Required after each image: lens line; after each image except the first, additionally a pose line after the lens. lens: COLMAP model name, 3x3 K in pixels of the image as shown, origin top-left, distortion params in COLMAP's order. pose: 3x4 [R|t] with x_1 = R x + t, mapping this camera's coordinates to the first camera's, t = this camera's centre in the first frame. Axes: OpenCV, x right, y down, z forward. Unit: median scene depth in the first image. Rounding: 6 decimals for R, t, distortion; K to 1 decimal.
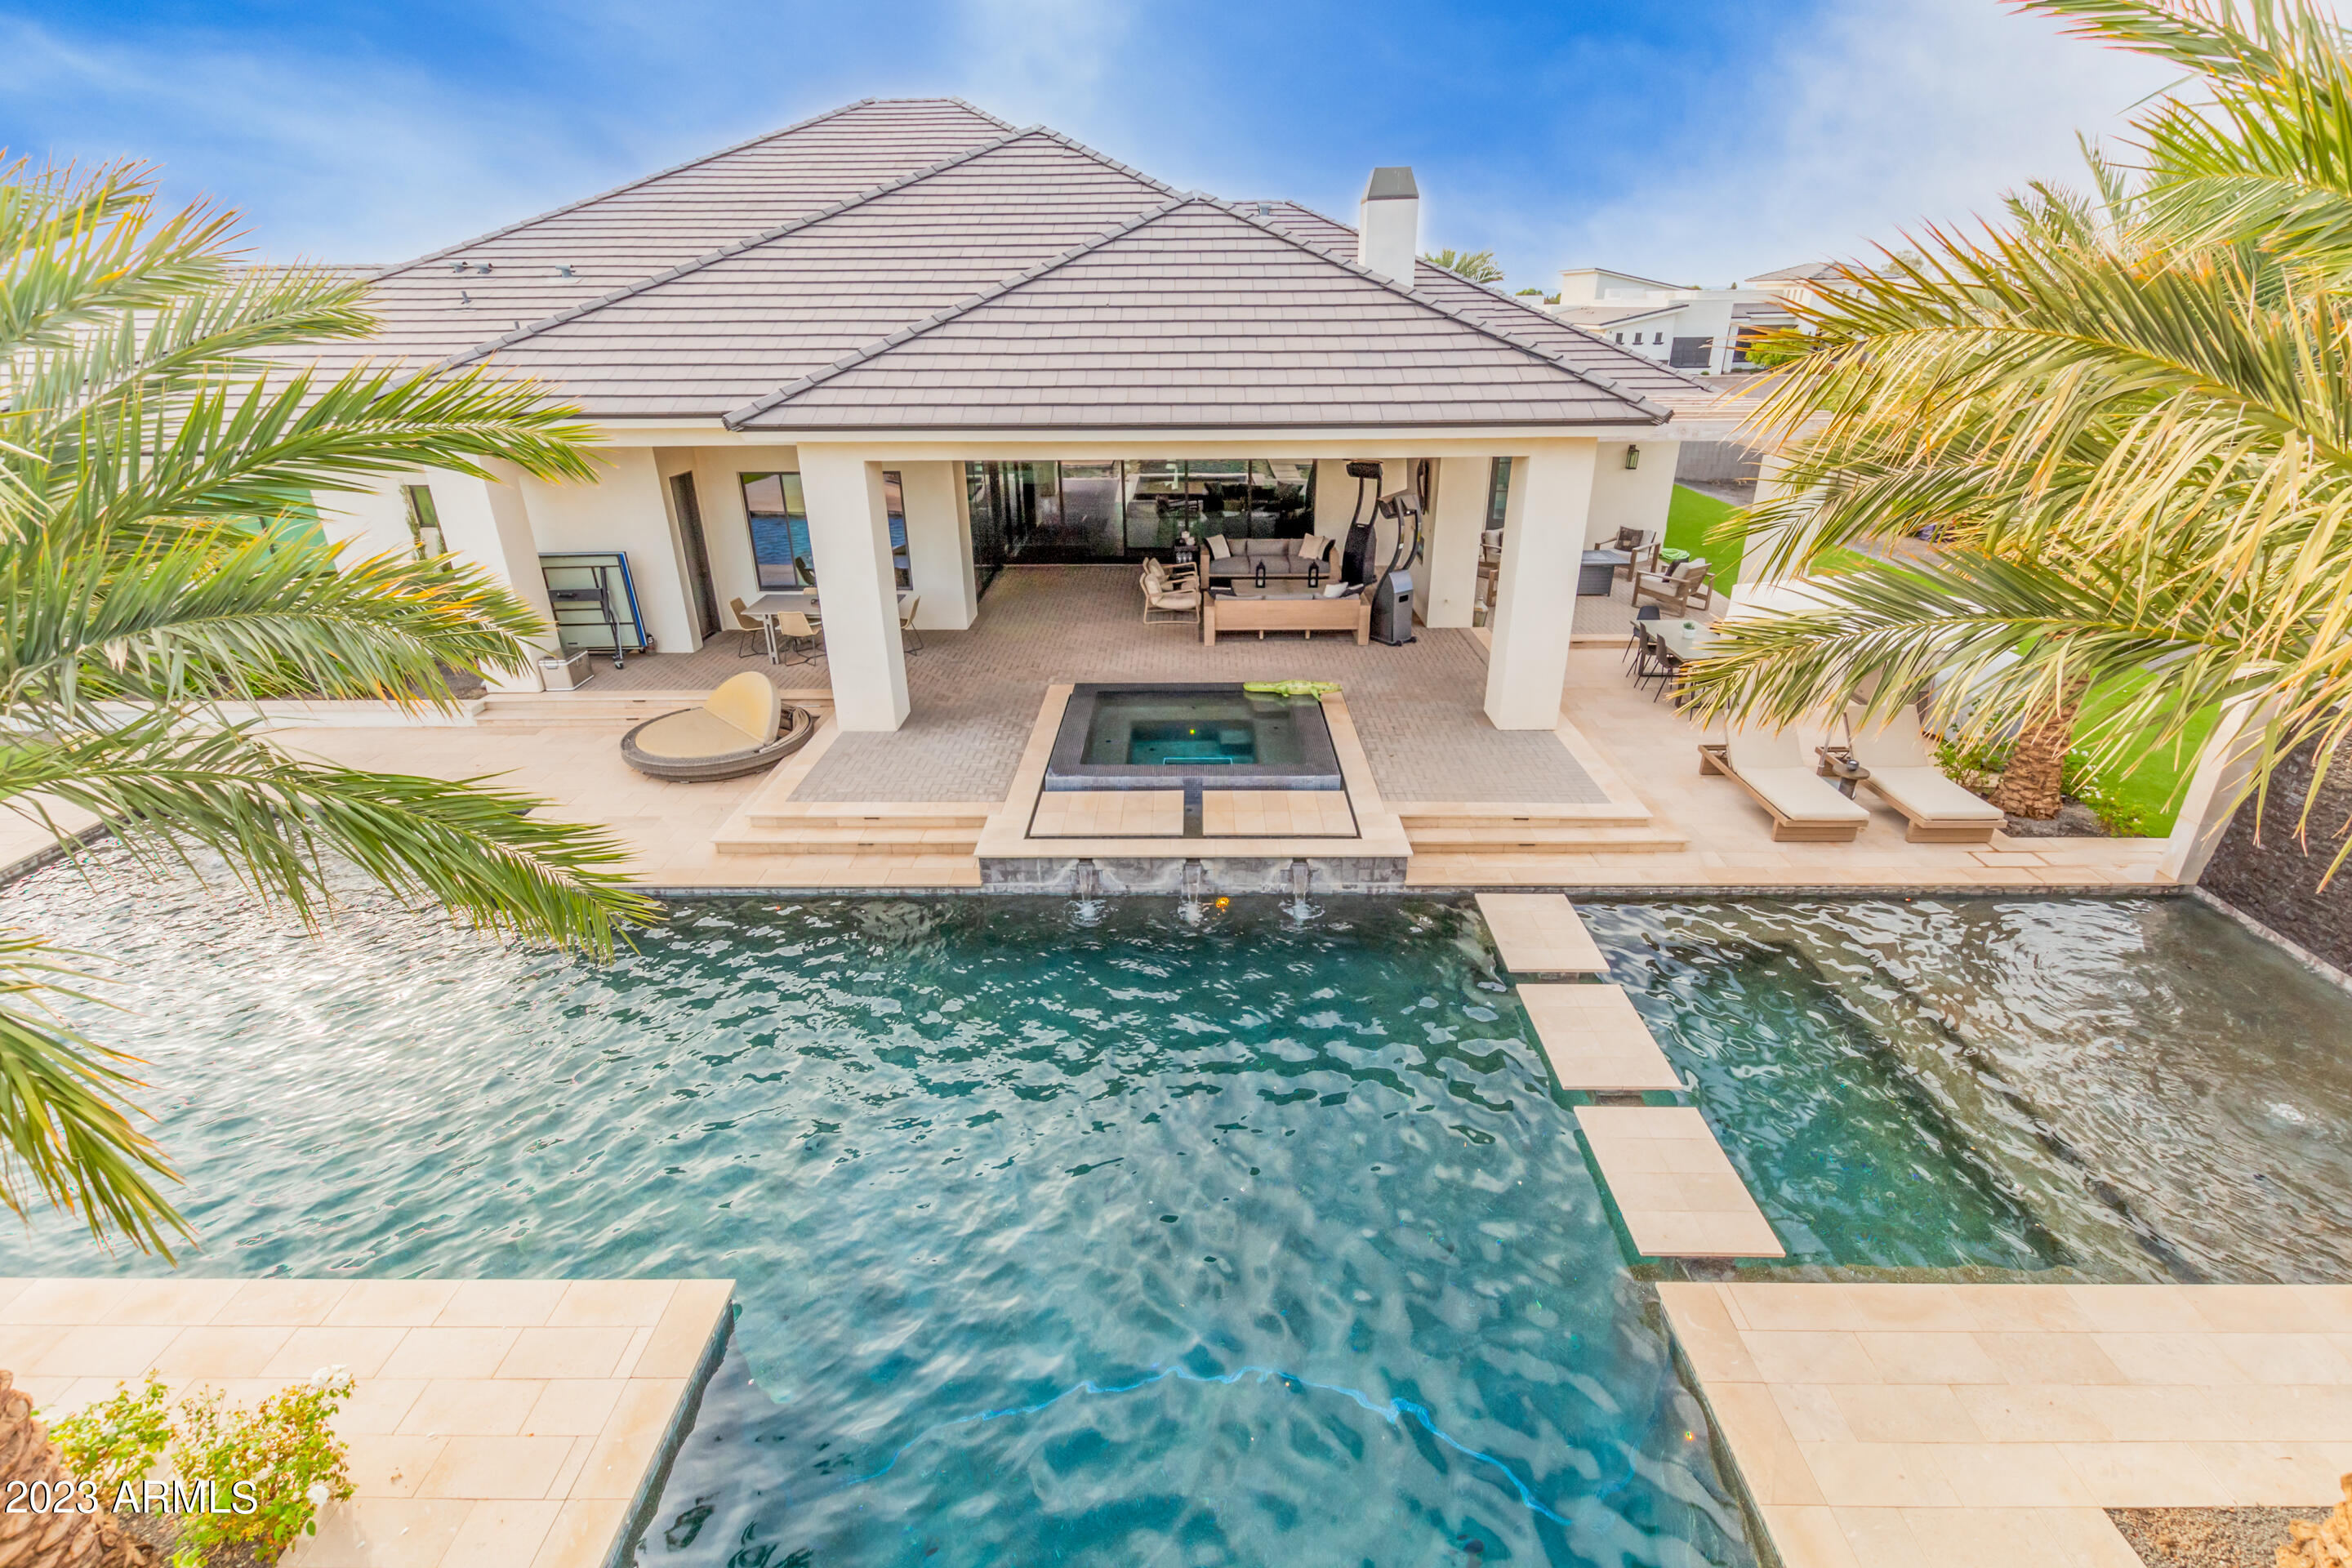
lens RADIAL K [[1100.0, 0, 1191.4], [0, 1100.0, 790.9], [0, 0, 1]] dist [0.004545, -0.002607]
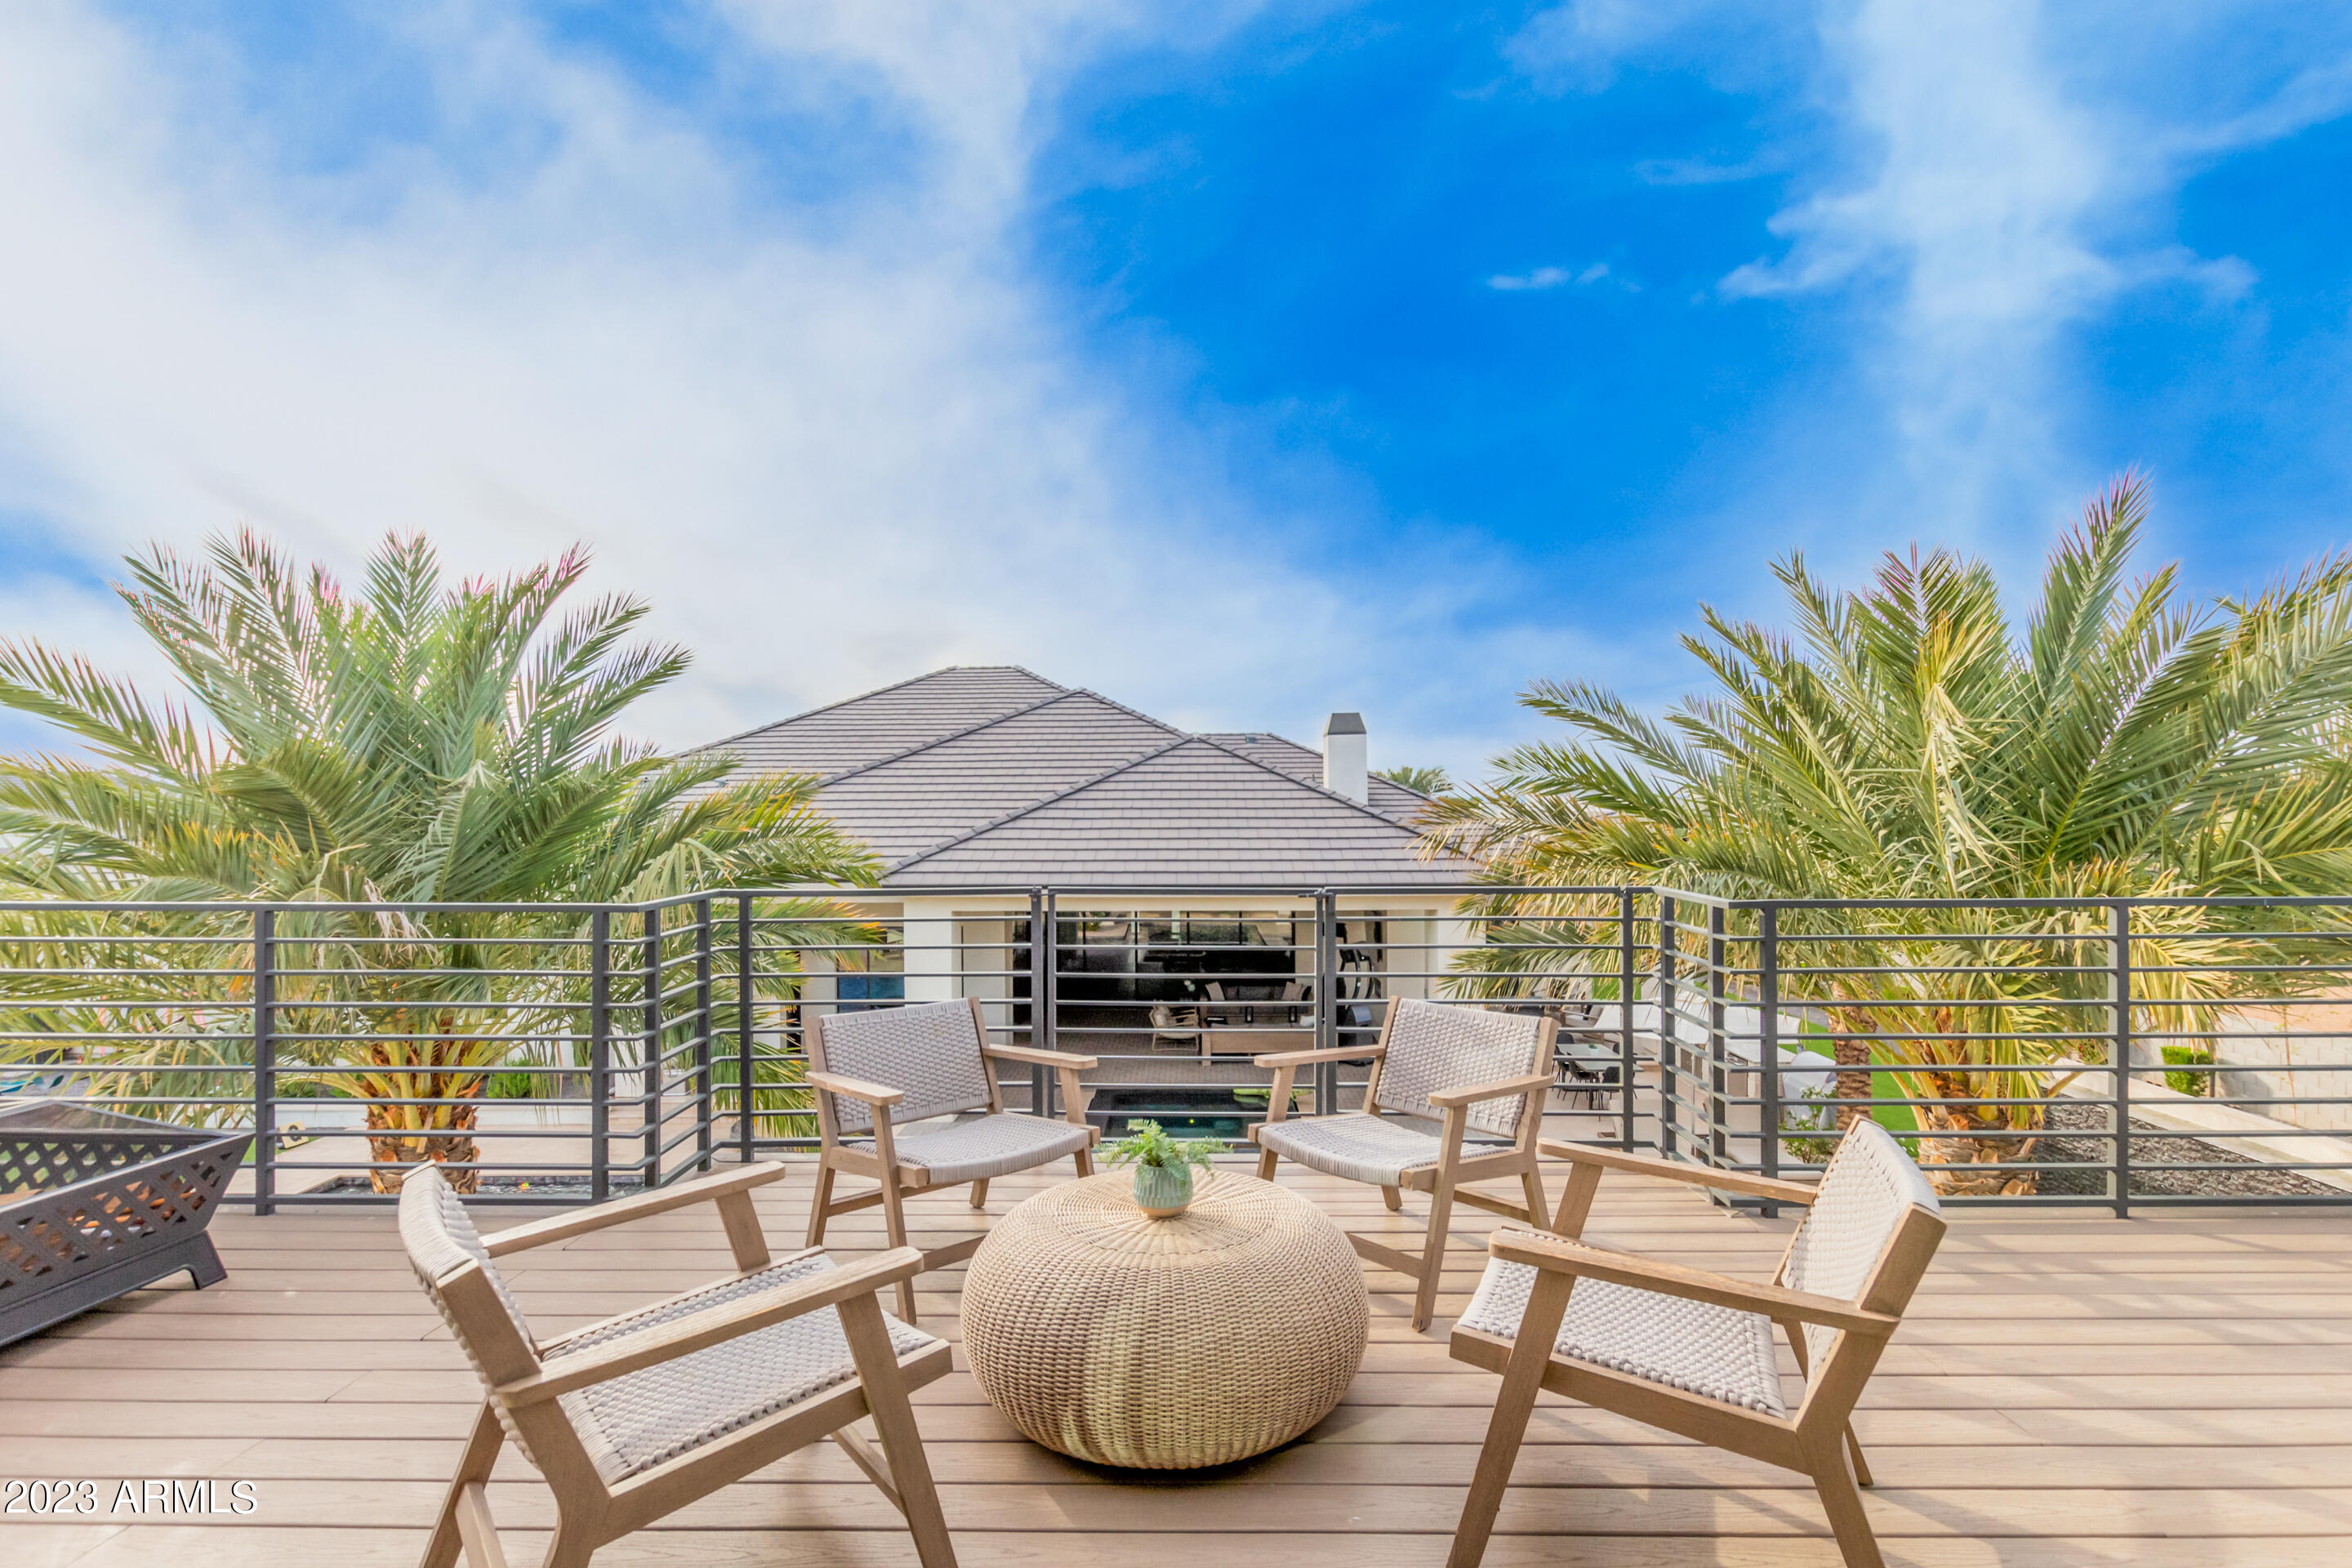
lens RADIAL K [[1100.0, 0, 1171.6], [0, 1100.0, 786.7], [0, 0, 1]] dist [0.004545, -0.002607]
pose [[0.999728, 0.002823, -0.023147, 0.005884], [-0.012254, 0.908130, -0.418509, 0.101977], [0.019839, 0.418679, 0.907918, -0.238930]]
